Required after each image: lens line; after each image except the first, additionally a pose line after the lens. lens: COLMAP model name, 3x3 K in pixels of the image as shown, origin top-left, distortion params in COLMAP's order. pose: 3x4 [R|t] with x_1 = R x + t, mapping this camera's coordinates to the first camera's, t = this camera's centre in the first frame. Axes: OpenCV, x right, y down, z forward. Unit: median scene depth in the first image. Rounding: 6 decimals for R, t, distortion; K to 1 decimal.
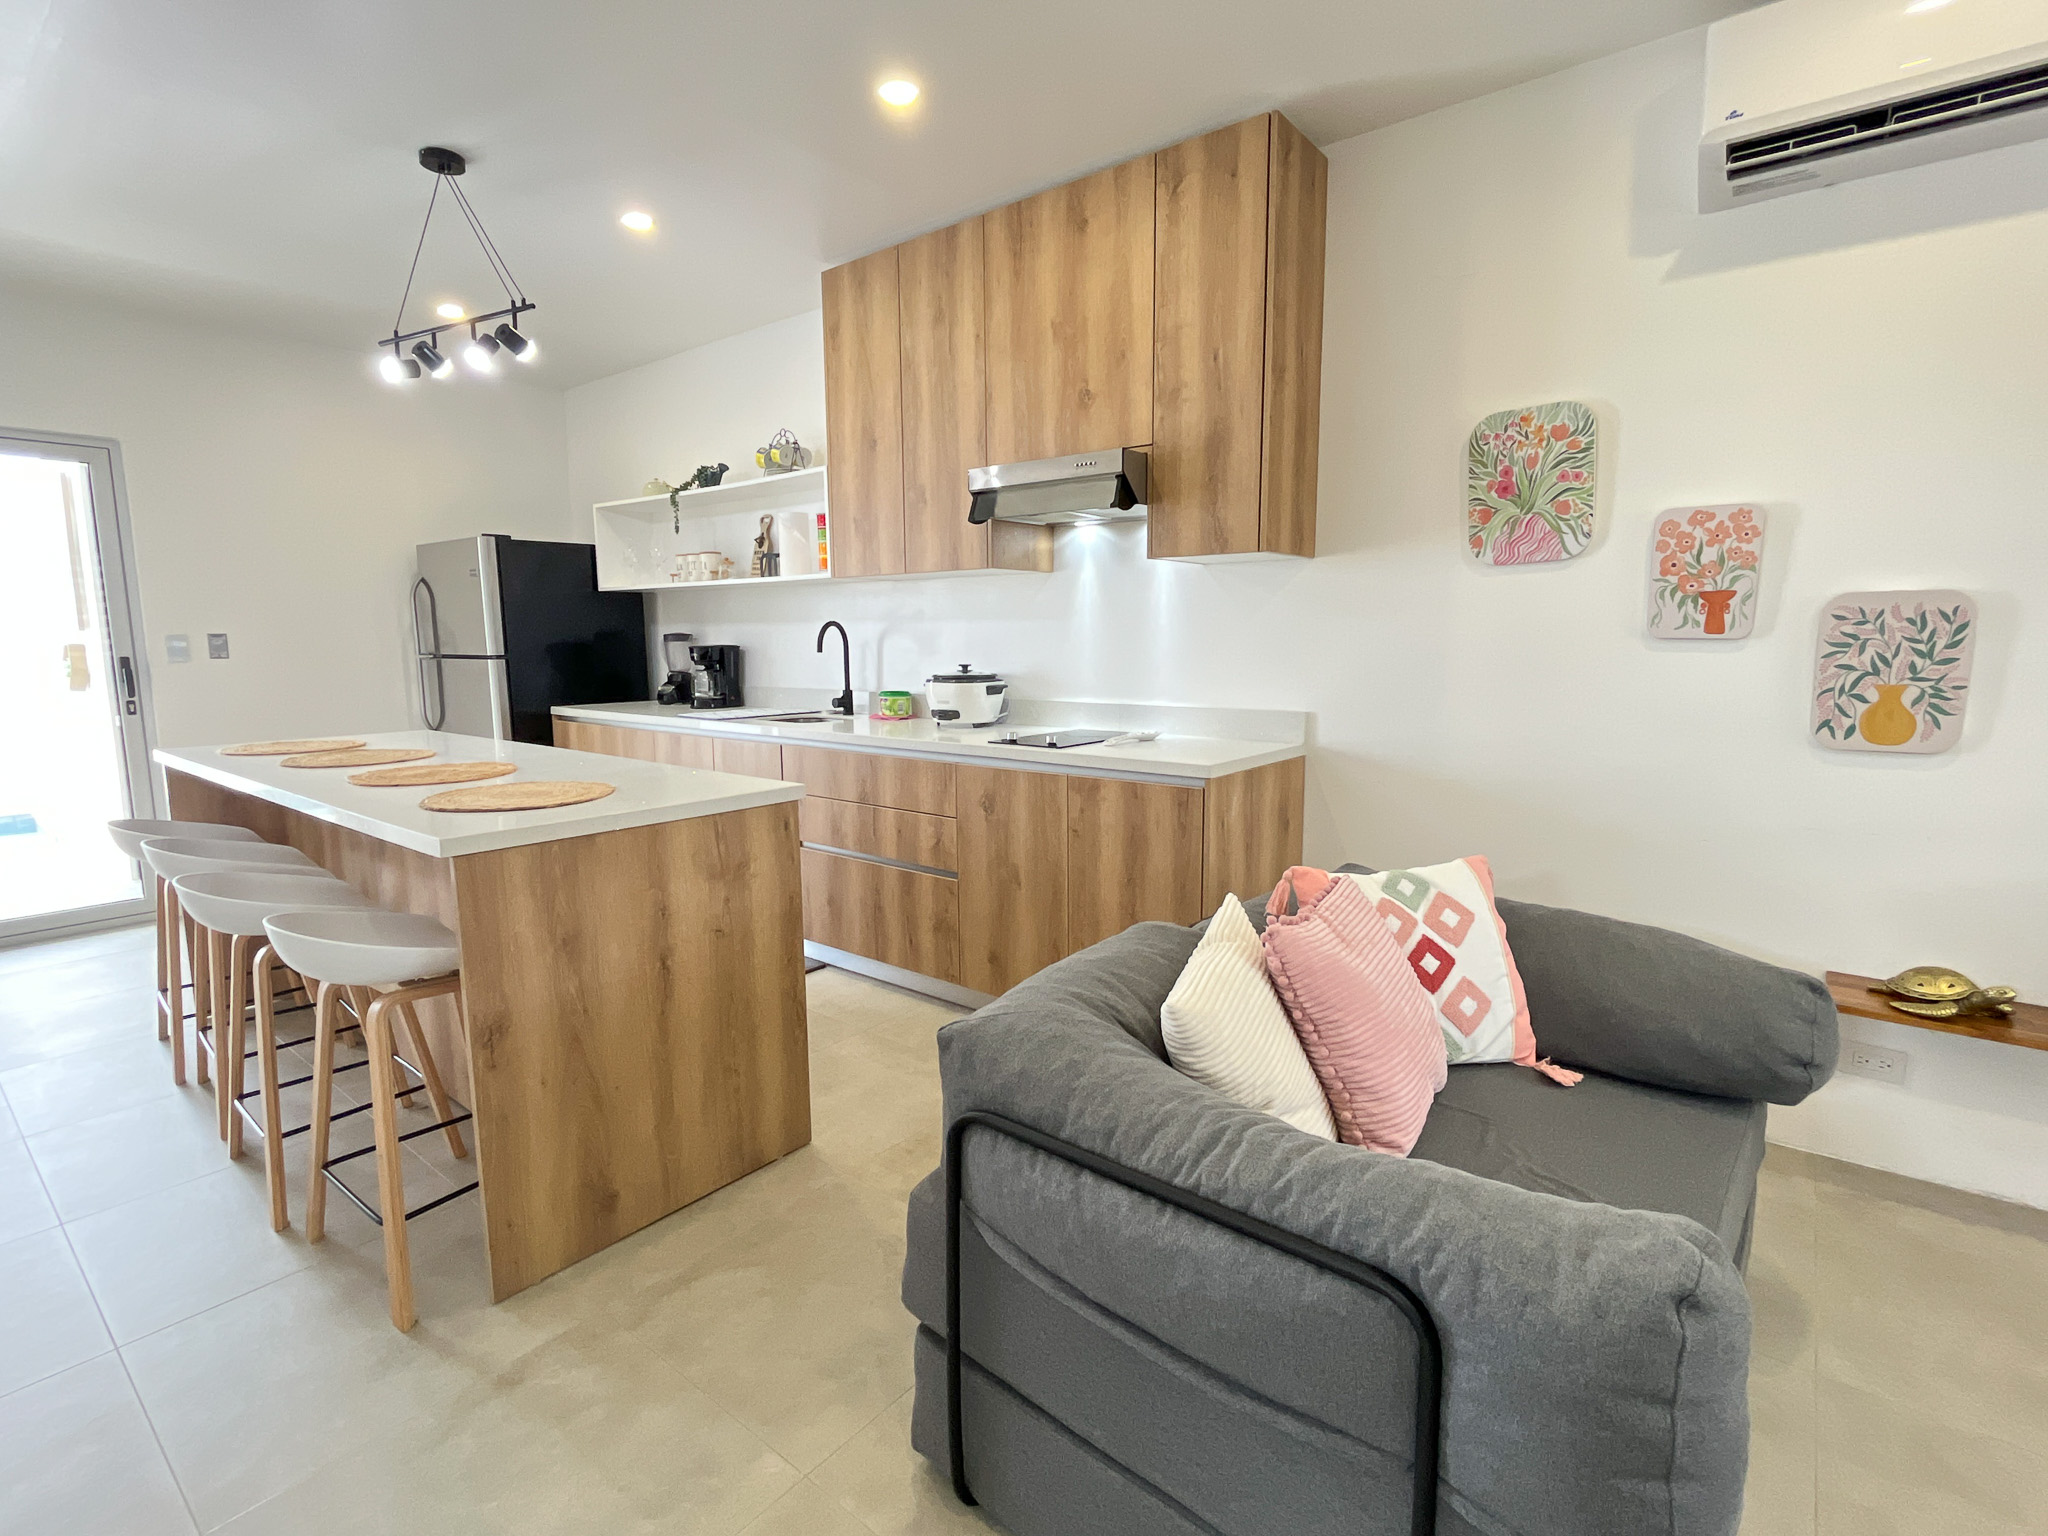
lens RADIAL K [[979.4, 0, 1006.3], [0, 979.4, 761.4], [0, 0, 1]] dist [-0.000590, -0.000603]
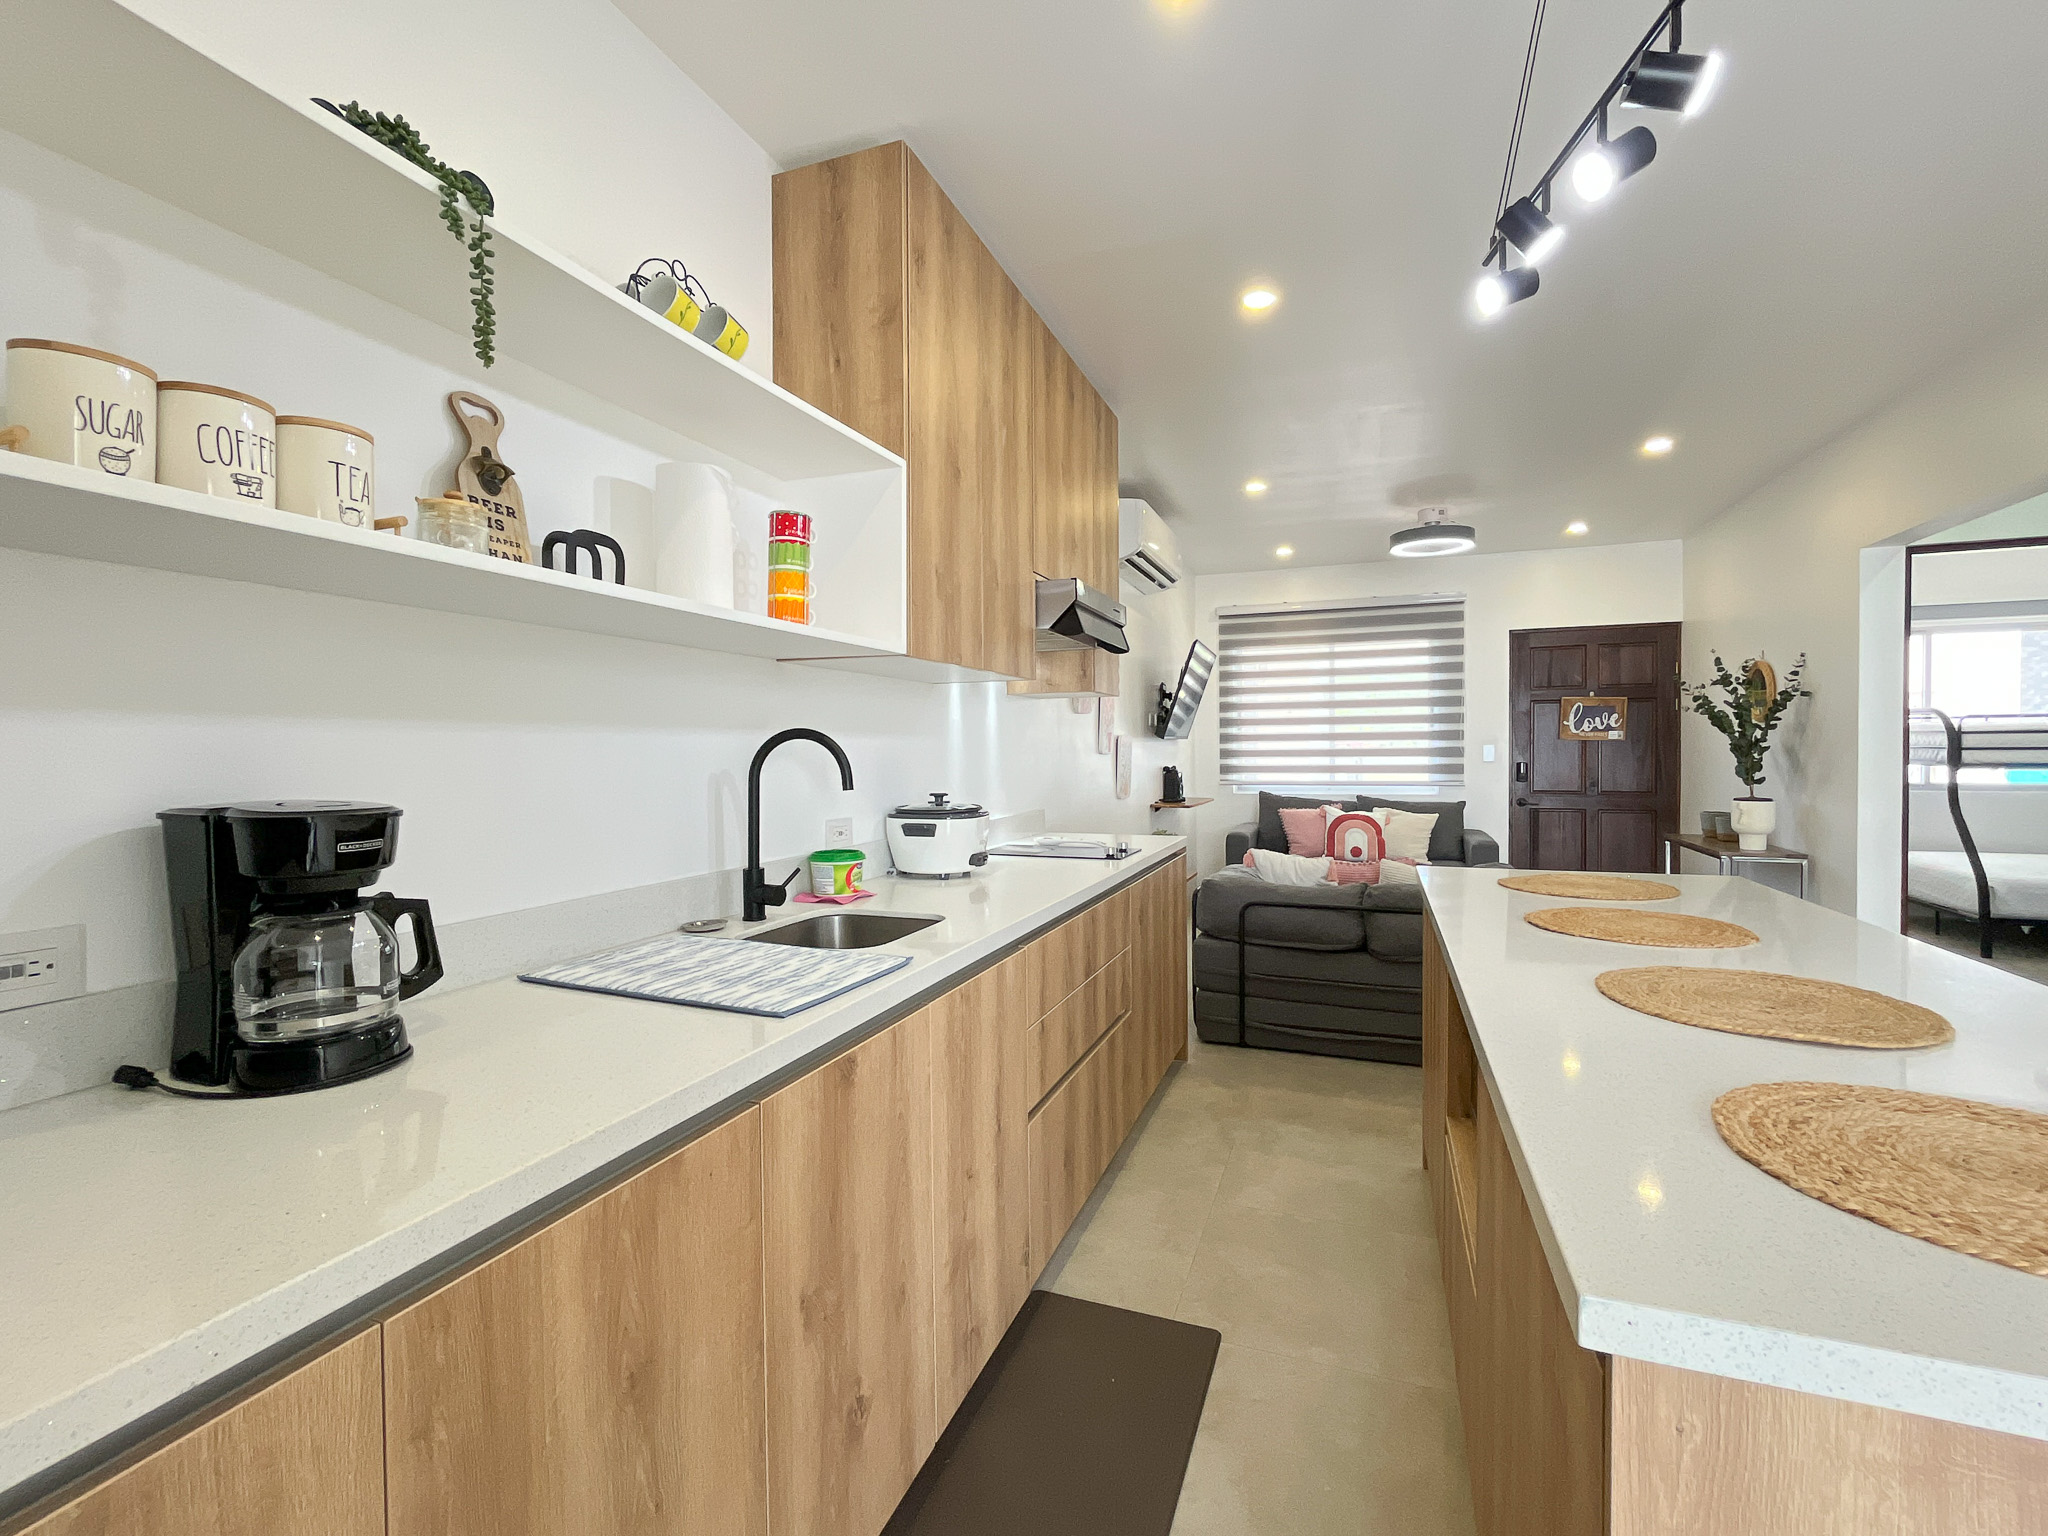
lens RADIAL K [[933.1, 0, 1038.3], [0, 933.1, 757.2], [0, 0, 1]] dist [-0.008720, 0.000704]
pose [[-0.343049, 0.000714, 0.939317, -0.909216], [0.133157, 0.989938, 0.047878, -0.184891], [-0.929831, 0.141501, -0.339693, 1.432652]]
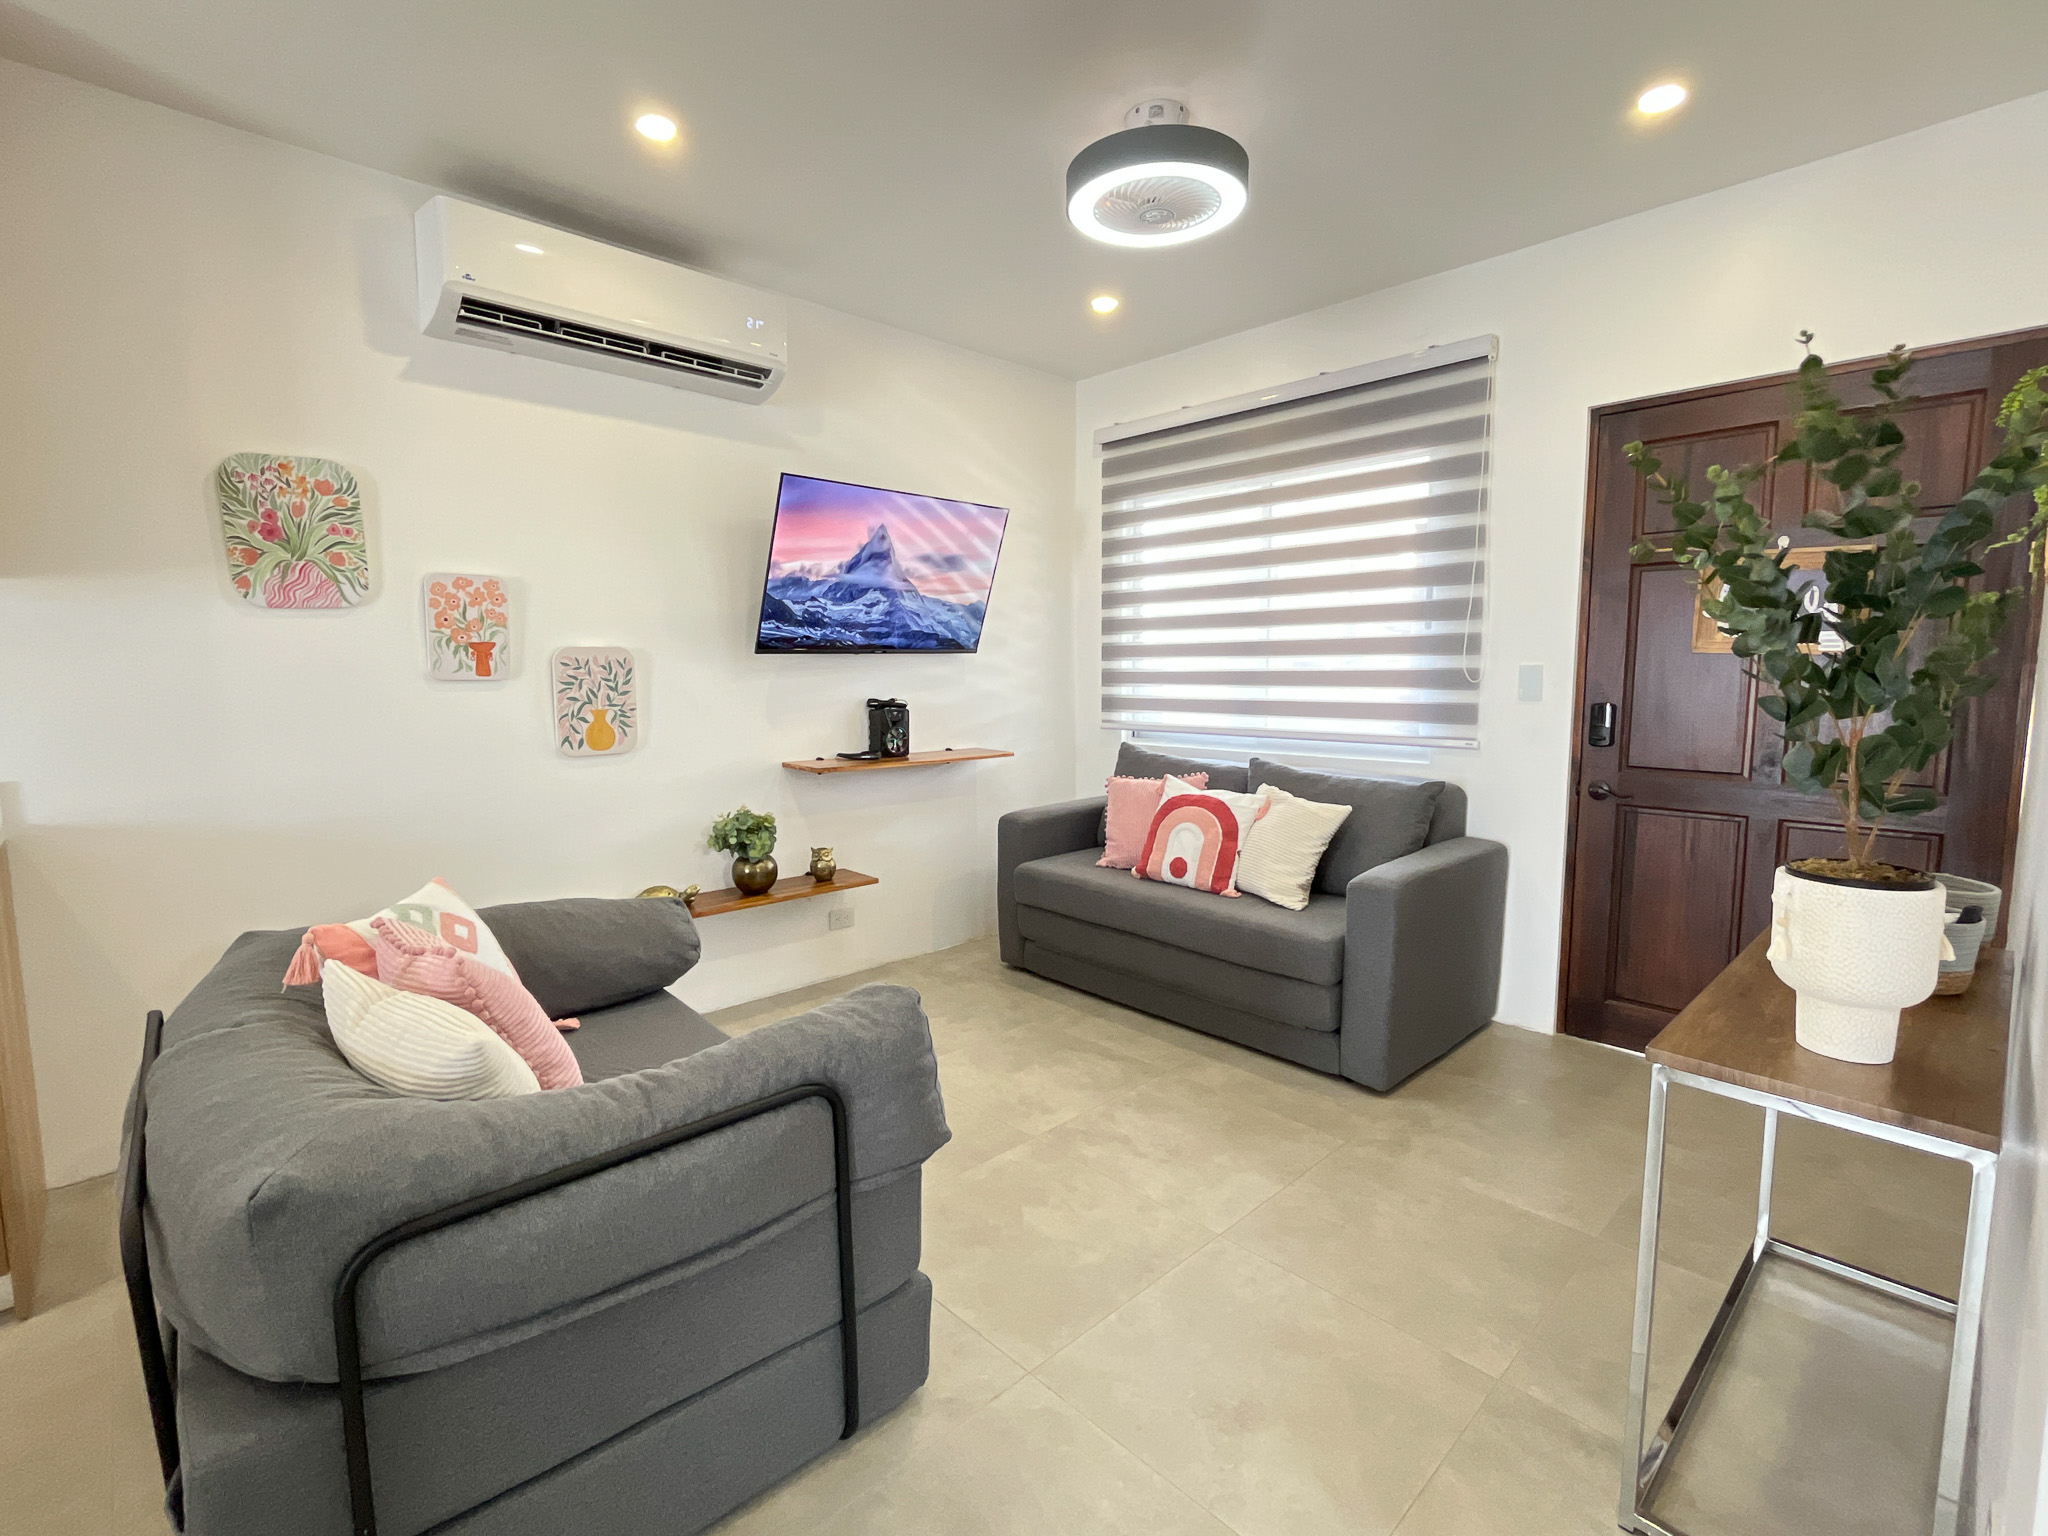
lens RADIAL K [[933.1, 0, 1042.4], [0, 933.1, 766.6], [0, 0, 1]] dist [-0.008720, 0.000704]
pose [[0.110508, -0.098220, 0.989010, -0.304699], [0.133696, 0.987529, 0.083134, -0.014364], [-0.984842, 0.123040, 0.122262, 0.122600]]
